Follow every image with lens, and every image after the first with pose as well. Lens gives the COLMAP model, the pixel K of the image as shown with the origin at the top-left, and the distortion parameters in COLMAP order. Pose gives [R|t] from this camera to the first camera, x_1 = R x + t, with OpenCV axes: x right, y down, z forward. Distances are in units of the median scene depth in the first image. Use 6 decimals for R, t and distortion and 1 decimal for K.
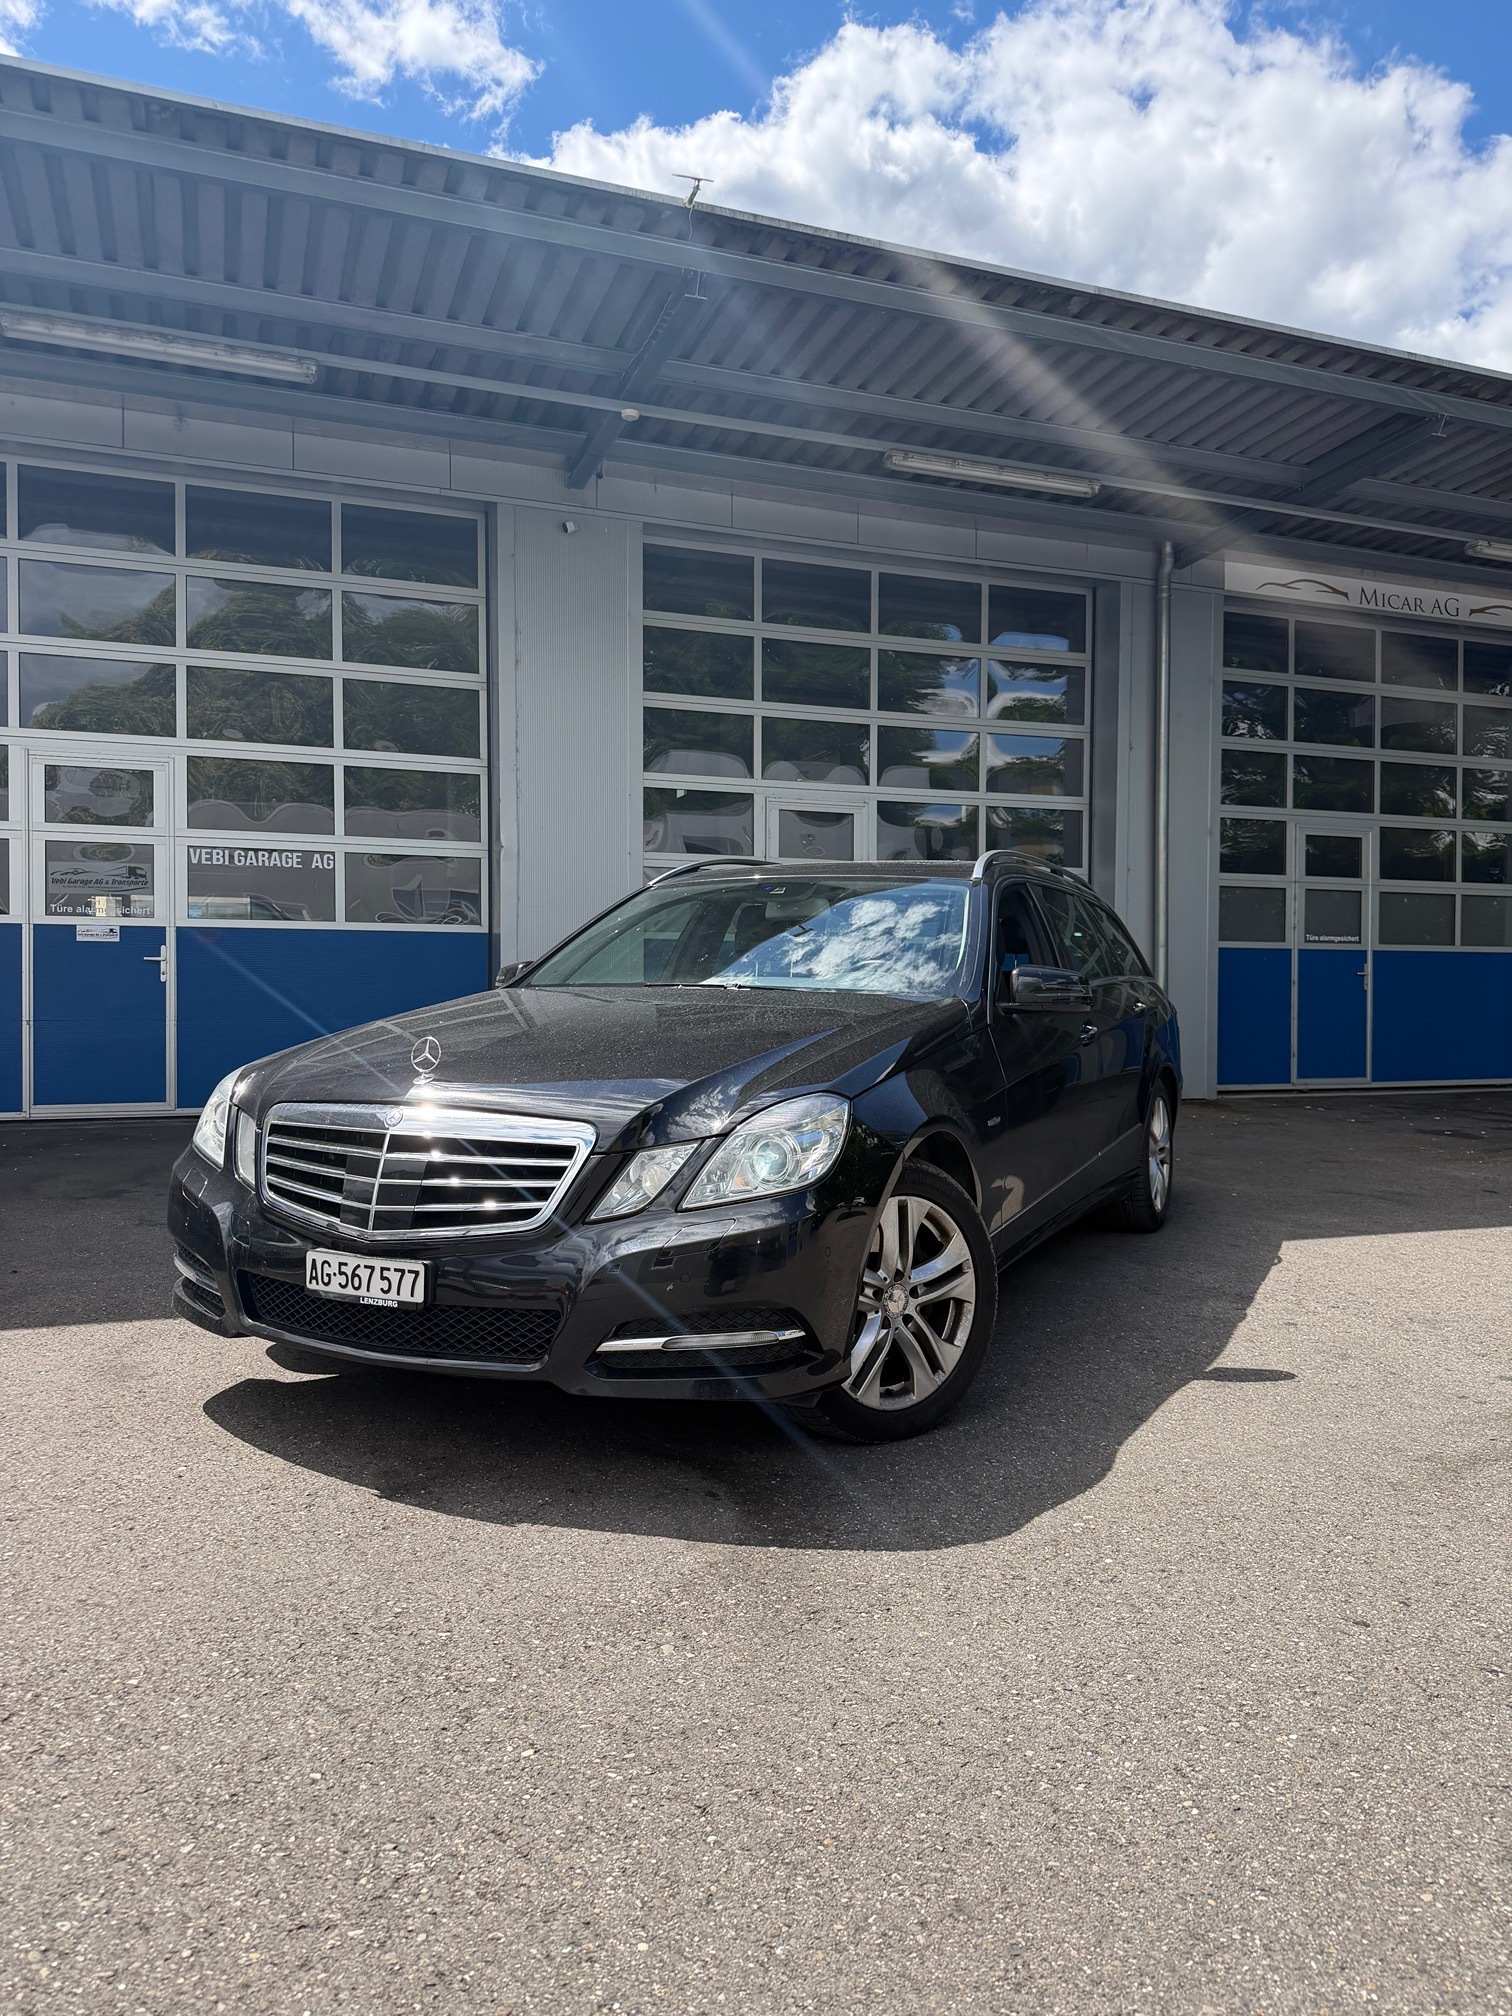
lens RADIAL K [[1407.1, 0, 751.5], [0, 1407.1, 1017.5], [0, 0, 1]] dist [0.031576, -0.032678]
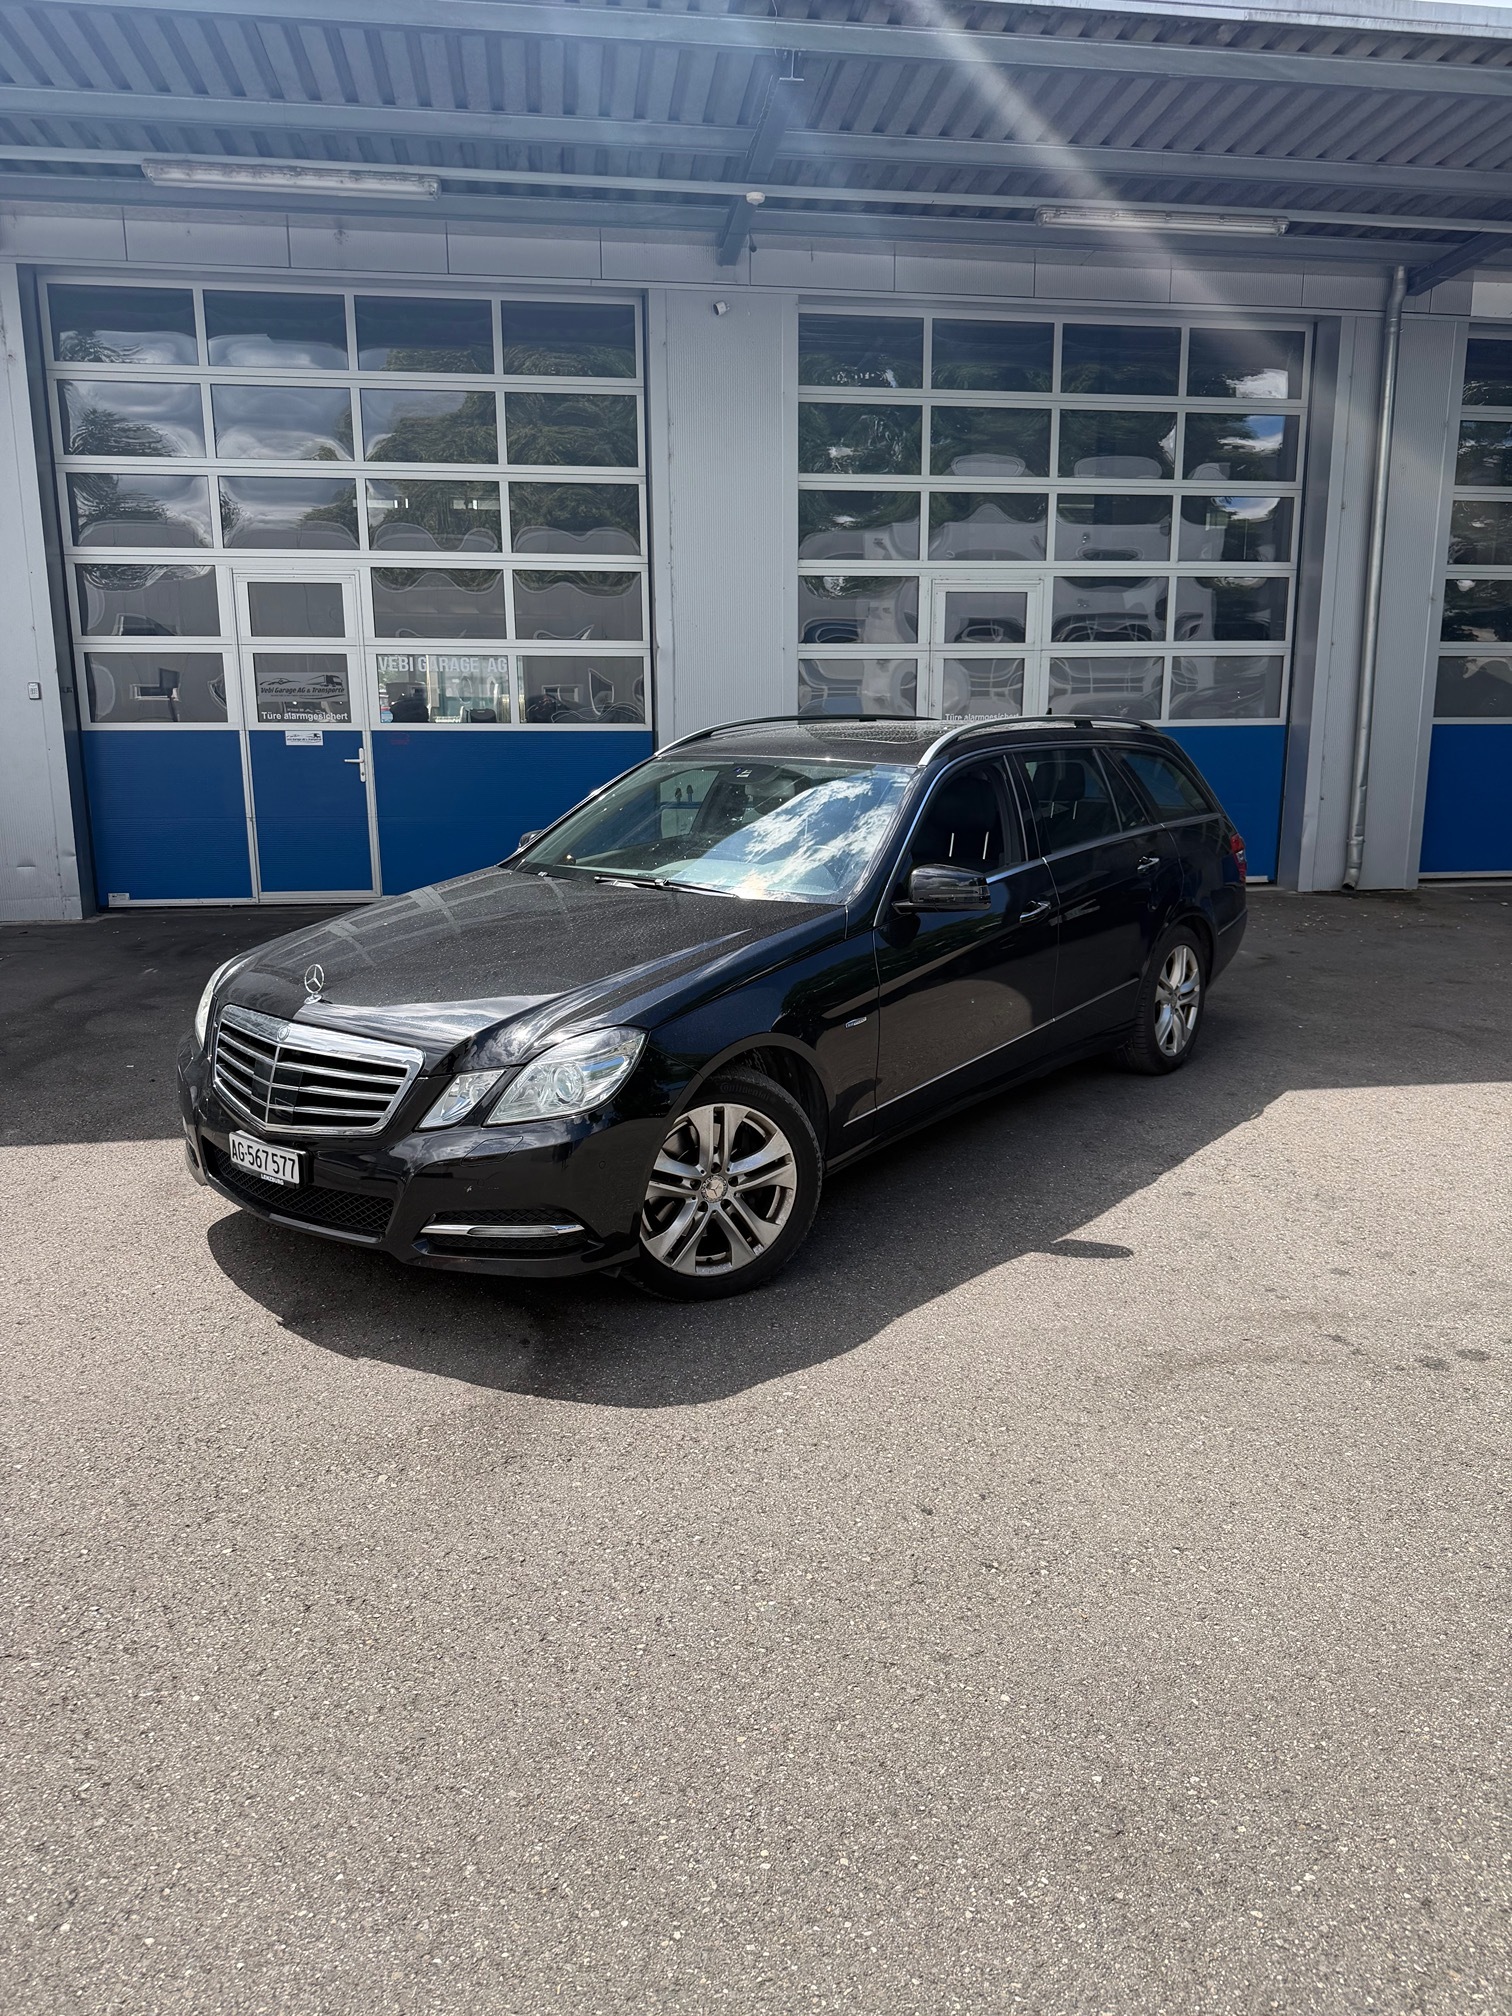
lens RADIAL K [[1405.4, 0, 774.6], [0, 1405.4, 1018.1], [0, 0, 1]] dist [0.000110, -0.003771]
pose [[0.978467, 0.037208, -0.203023, 0.367443], [0.003492, 0.980493, 0.196523, -0.160548], [0.206375, -0.193000, 0.959250, -0.079899]]
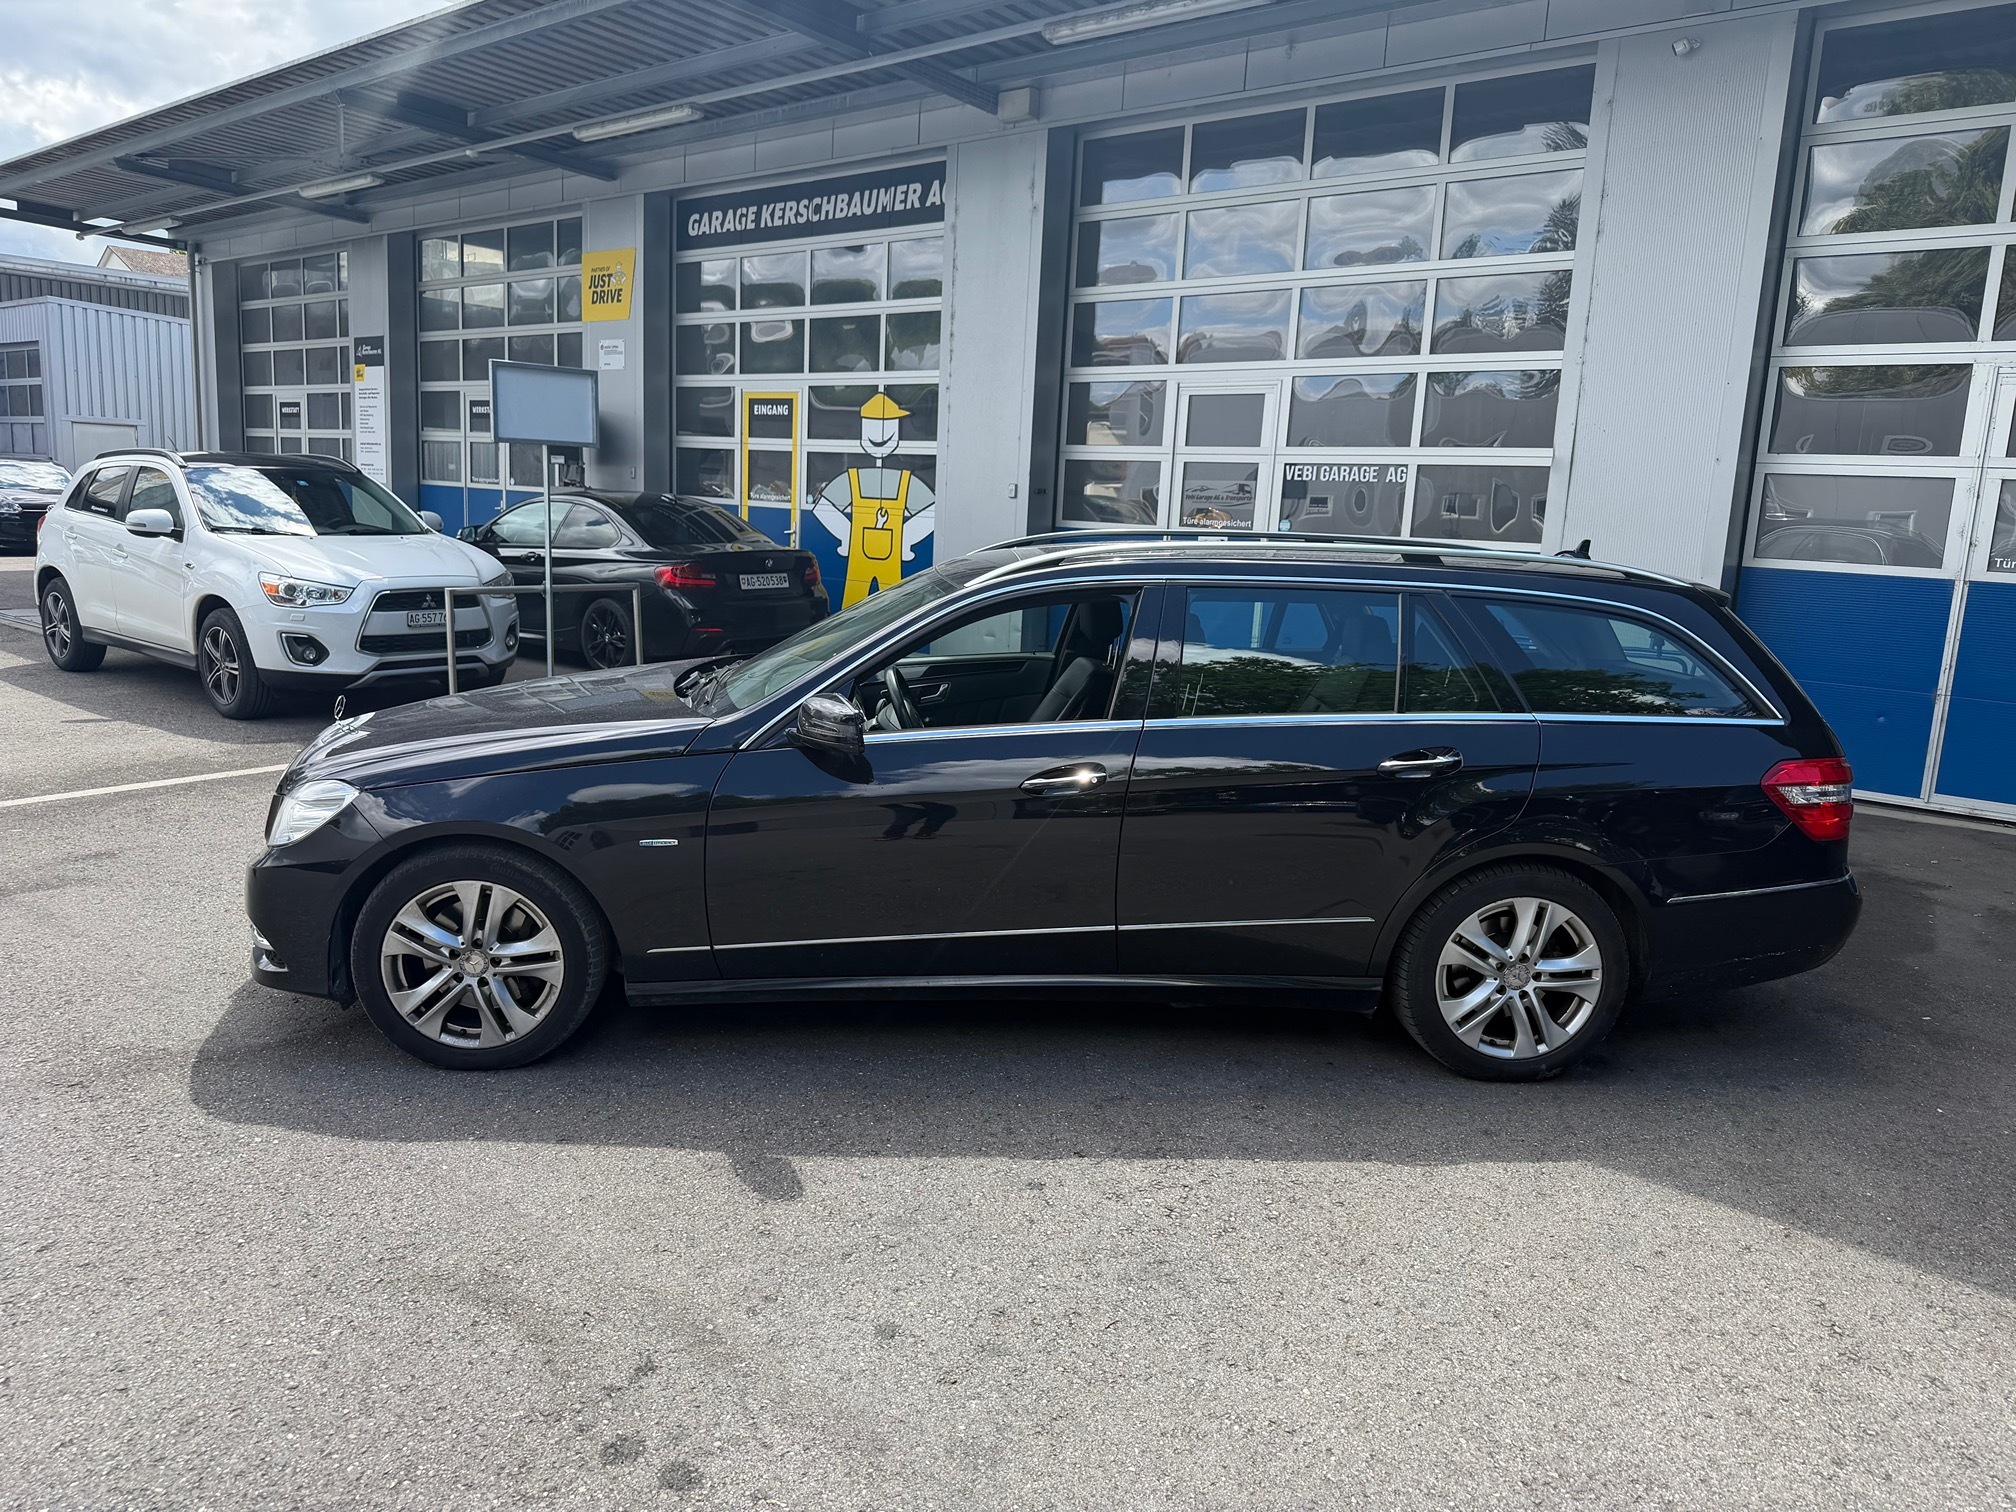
lens RADIAL K [[1417.5, 0, 1008.0], [0, 1417.5, 756.0], [0, 0, 1]] dist [0.066291, -0.128835]
pose [[0.490861, 0.170254, -0.854441, 1.288276], [-0.053649, 0.984766, 0.165402, -0.193525], [0.869585, -0.035349, 0.492517, 0.762617]]
